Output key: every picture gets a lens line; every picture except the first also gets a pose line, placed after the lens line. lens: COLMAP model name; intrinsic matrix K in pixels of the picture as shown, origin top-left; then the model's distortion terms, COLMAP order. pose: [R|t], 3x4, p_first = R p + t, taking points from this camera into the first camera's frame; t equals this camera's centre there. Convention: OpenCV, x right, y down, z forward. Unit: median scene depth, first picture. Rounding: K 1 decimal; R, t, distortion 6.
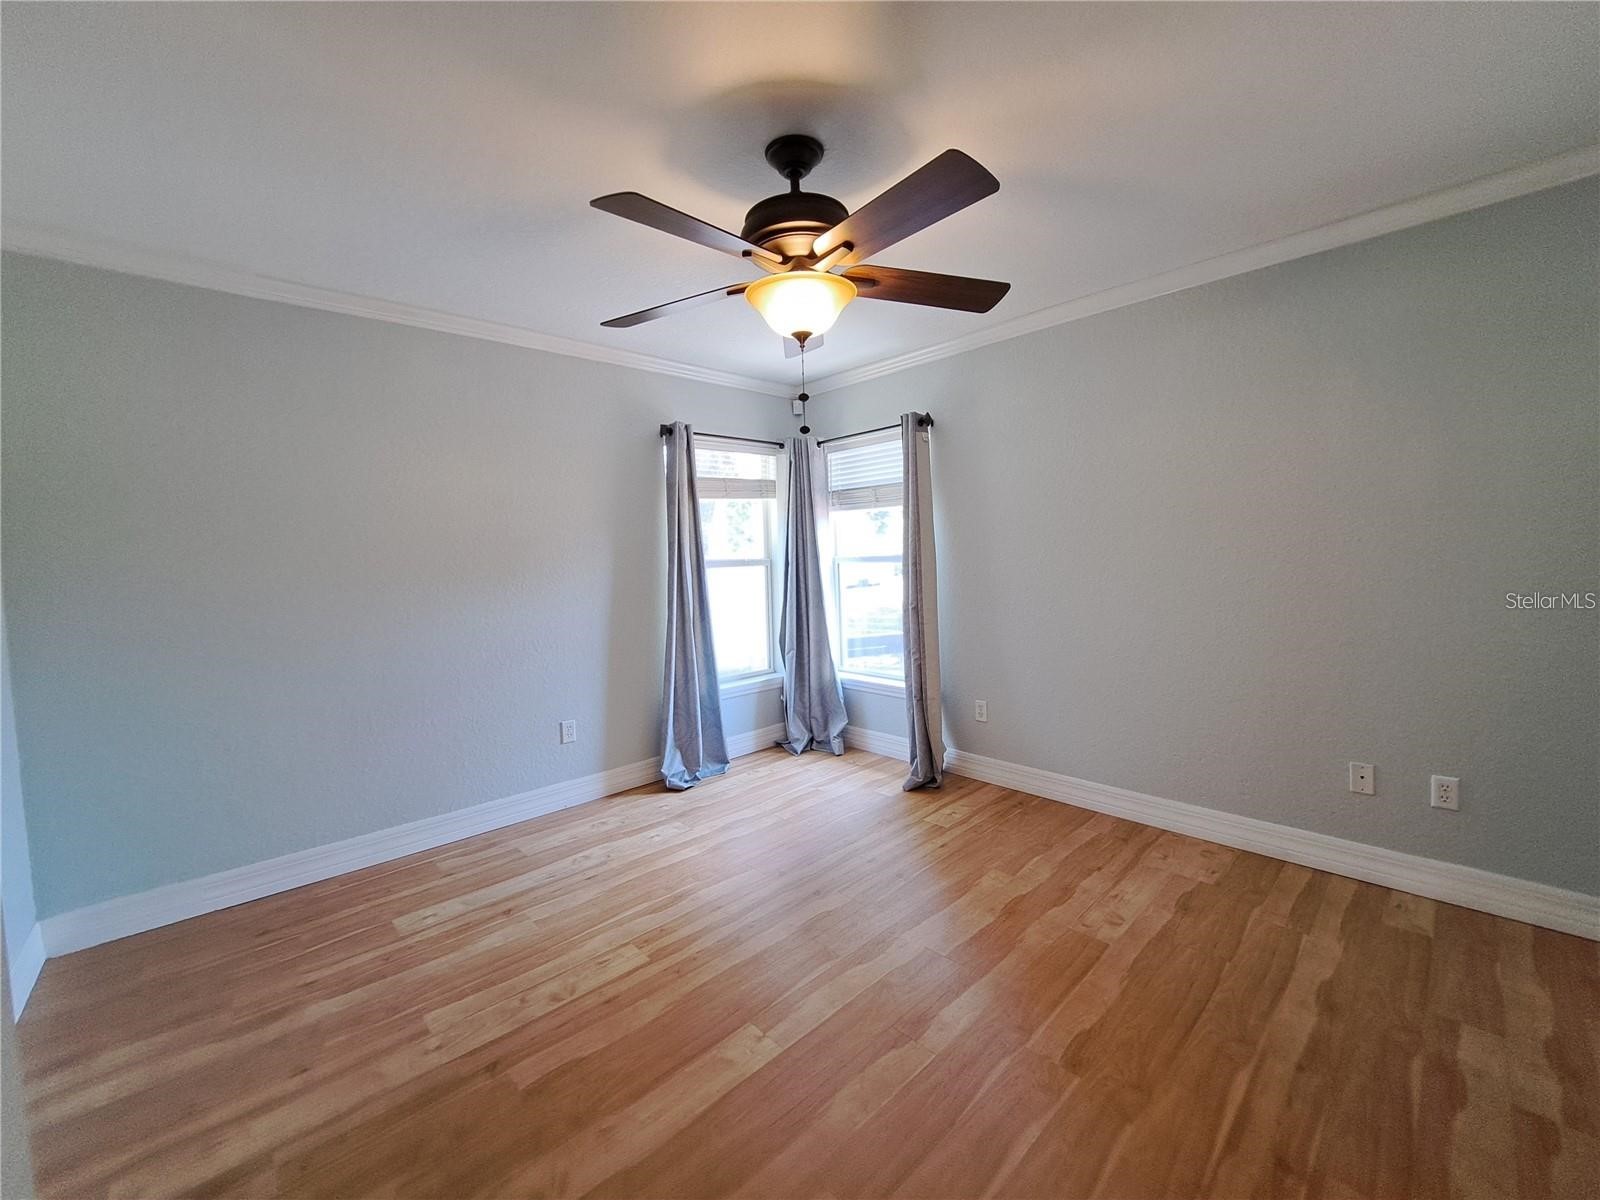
lens RADIAL K [[629.8, 0, 800.3], [0, 629.8, 604.0], [0, 0, 1]] dist [-0.022561, -0.000356]
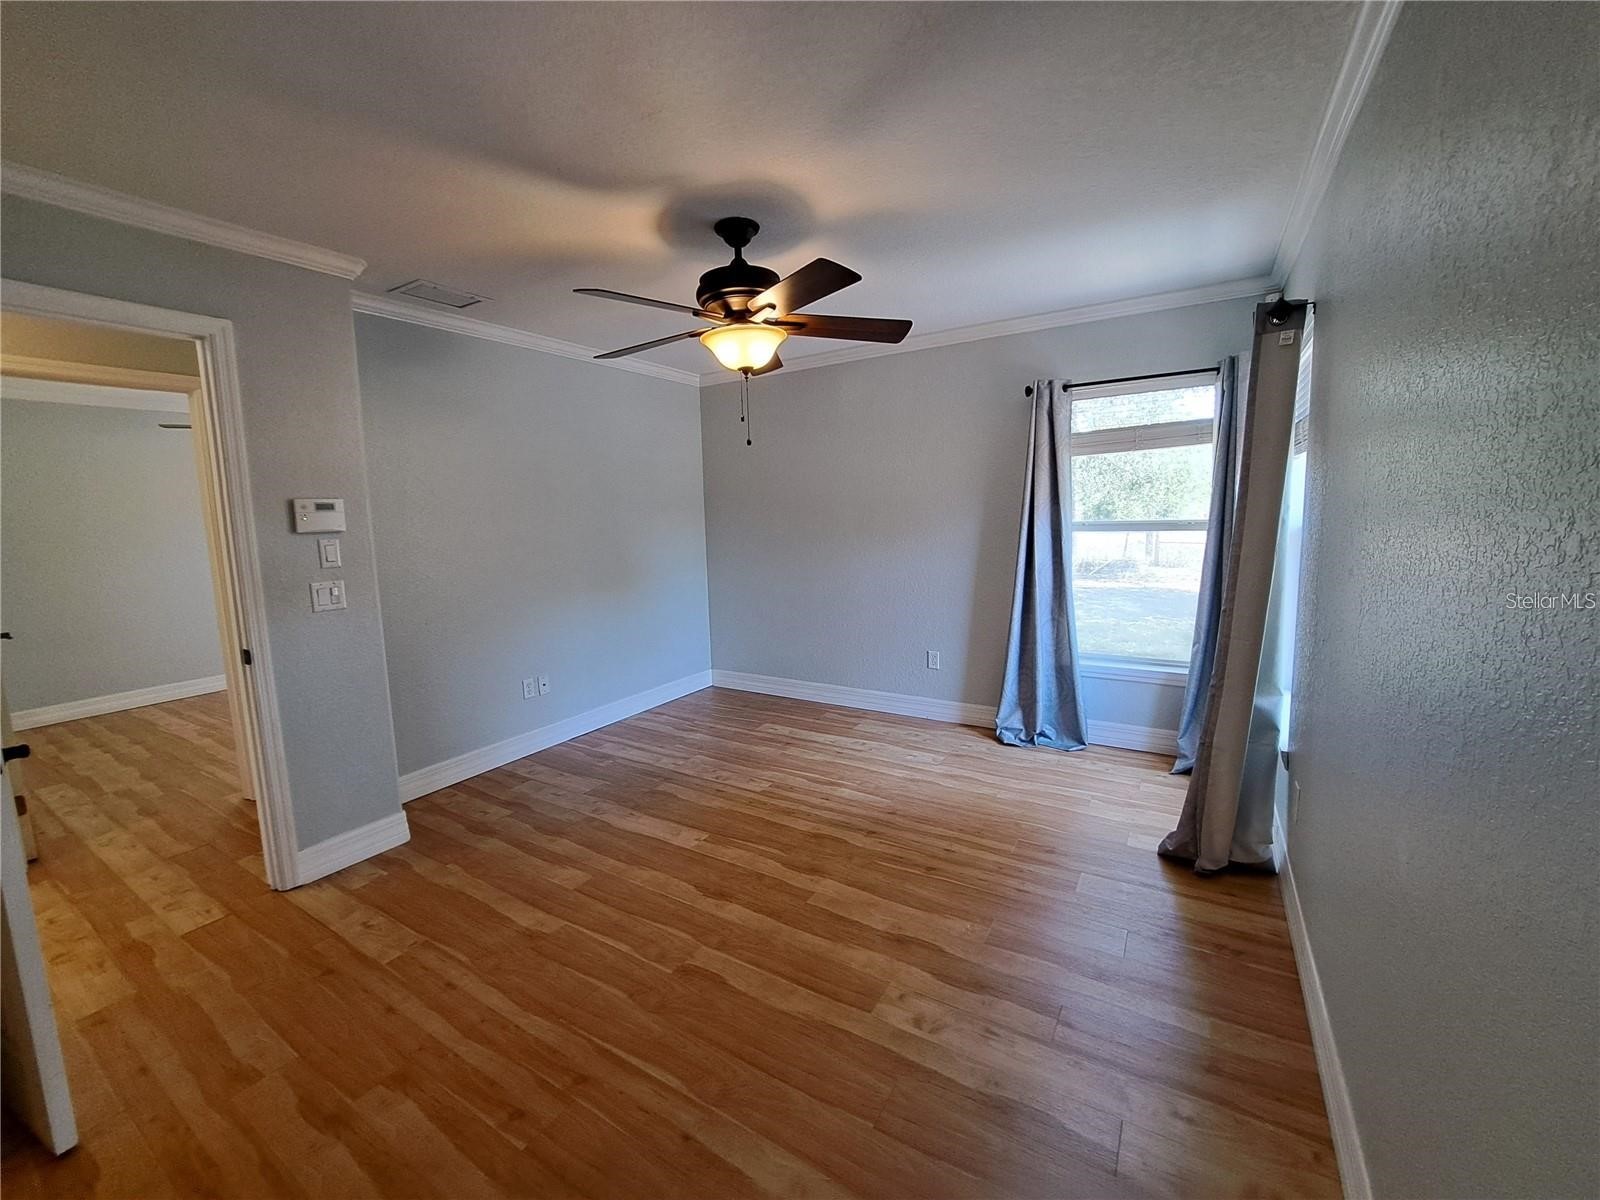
lens RADIAL K [[638.8, 0, 796.8], [0, 638.8, 589.8], [0, 0, 1]] dist [-0.017127, 0.000052]
pose [[0.265961, 0.140702, -0.953660, 1.017767], [-0.056969, 0.989856, 0.130154, -0.110231], [0.962299, 0.019713, 0.271278, 0.551344]]
